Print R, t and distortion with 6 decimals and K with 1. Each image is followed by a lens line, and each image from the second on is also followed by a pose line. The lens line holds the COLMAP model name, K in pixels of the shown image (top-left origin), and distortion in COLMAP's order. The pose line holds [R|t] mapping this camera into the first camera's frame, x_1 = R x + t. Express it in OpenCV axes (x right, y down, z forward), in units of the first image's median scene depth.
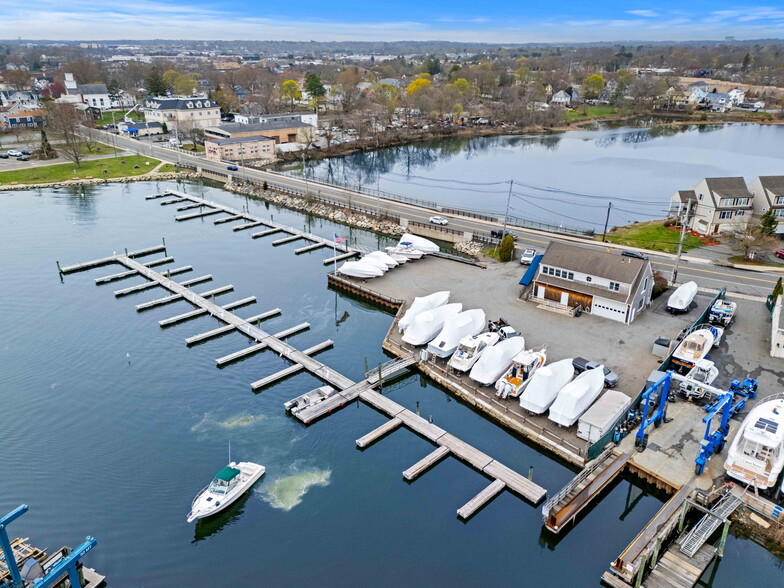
lens RADIAL K [[574.0, 0, 392.0], [0, 574.0, 294.0], [0, 0, 1]] dist [0.076762, -0.058640]
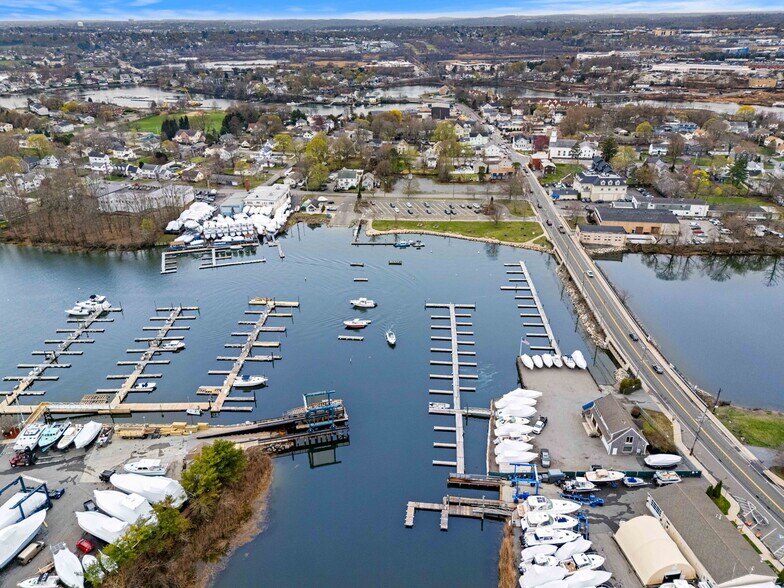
lens RADIAL K [[574.0, 0, 392.0], [0, 574.0, 294.0], [0, 0, 1]] dist [0.076762, -0.058640]
pose [[0.649104, 0.327093, -0.686786, 0.799056], [-0.296831, 0.940173, 0.167229, -0.393048], [0.700397, 0.095310, 0.707361, -0.599266]]
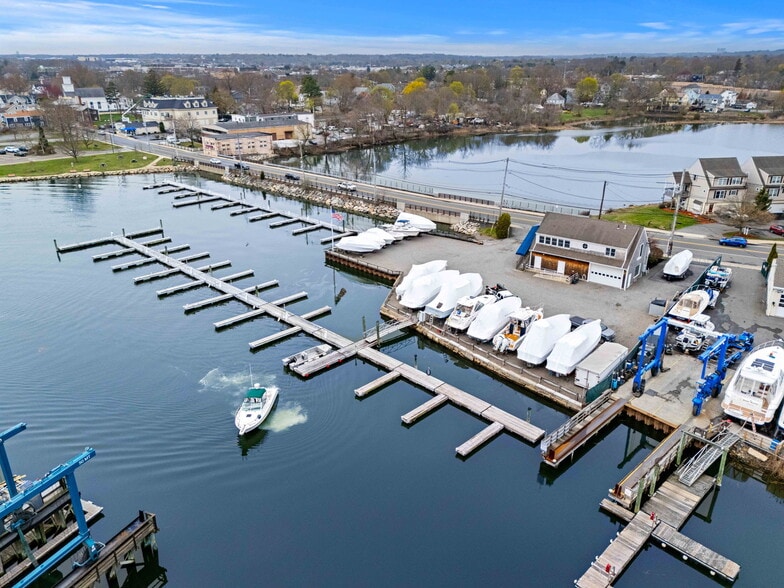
lens RADIAL K [[574.0, 0, 392.0], [0, 574.0, 294.0], [0, 0, 1]] dist [0.076762, -0.058640]
pose [[0.999969, -0.006050, 0.005032, -0.000627], [0.006150, 0.999779, -0.020083, 0.059408], [-0.004910, 0.020114, 0.999786, -0.001598]]
